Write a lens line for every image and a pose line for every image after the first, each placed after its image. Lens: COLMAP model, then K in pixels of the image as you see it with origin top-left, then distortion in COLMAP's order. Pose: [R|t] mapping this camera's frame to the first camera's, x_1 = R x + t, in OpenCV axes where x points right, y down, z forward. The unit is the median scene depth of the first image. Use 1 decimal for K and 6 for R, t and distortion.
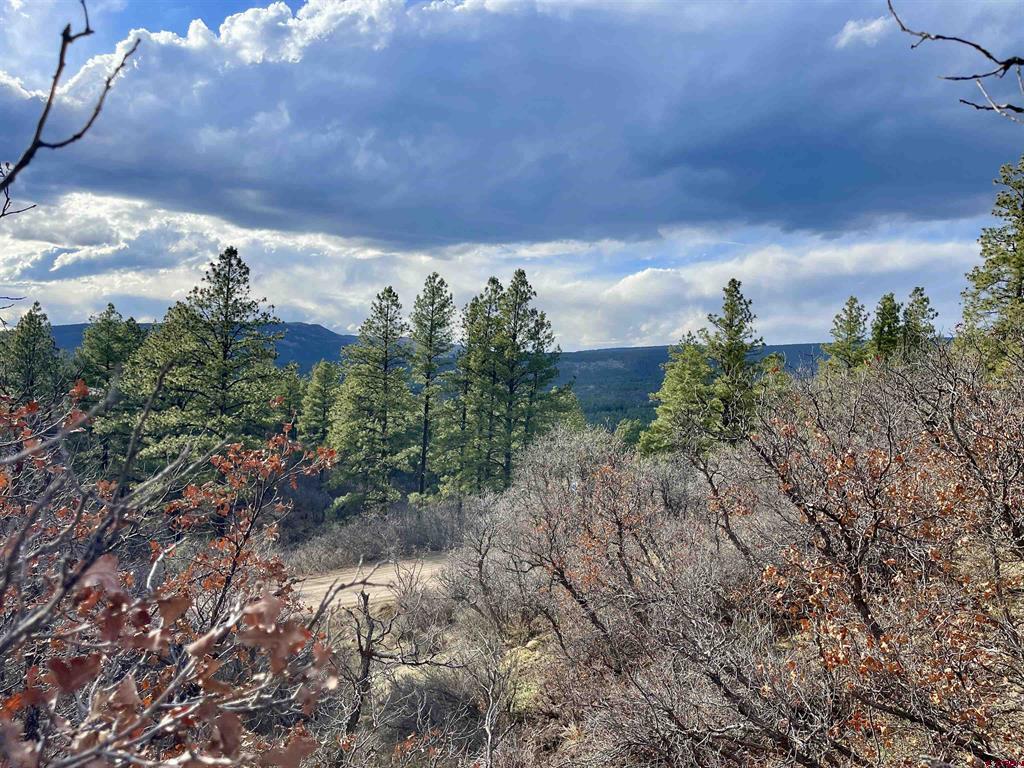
lens RADIAL K [[741.9, 0, 512.0], [0, 741.9, 384.0], [0, 0, 1]] dist [0.002986, 0.000200]
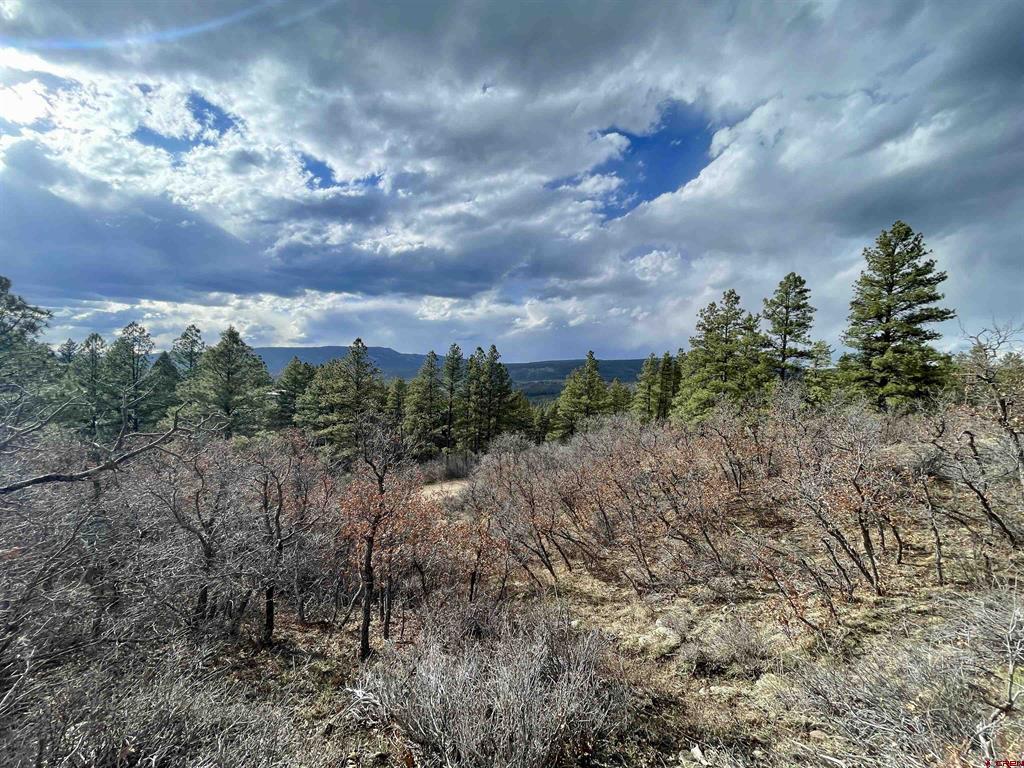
lens RADIAL K [[396.3, 0, 512.0], [0, 396.3, 384.0], [0, 0, 1]] dist [0.000300, 0.000045]
pose [[0.999012, 0.001261, 0.044416, 0.009928], [-0.001709, 0.999948, 0.010064, -0.046949], [-0.044401, -0.010130, 0.998962, -0.138138]]
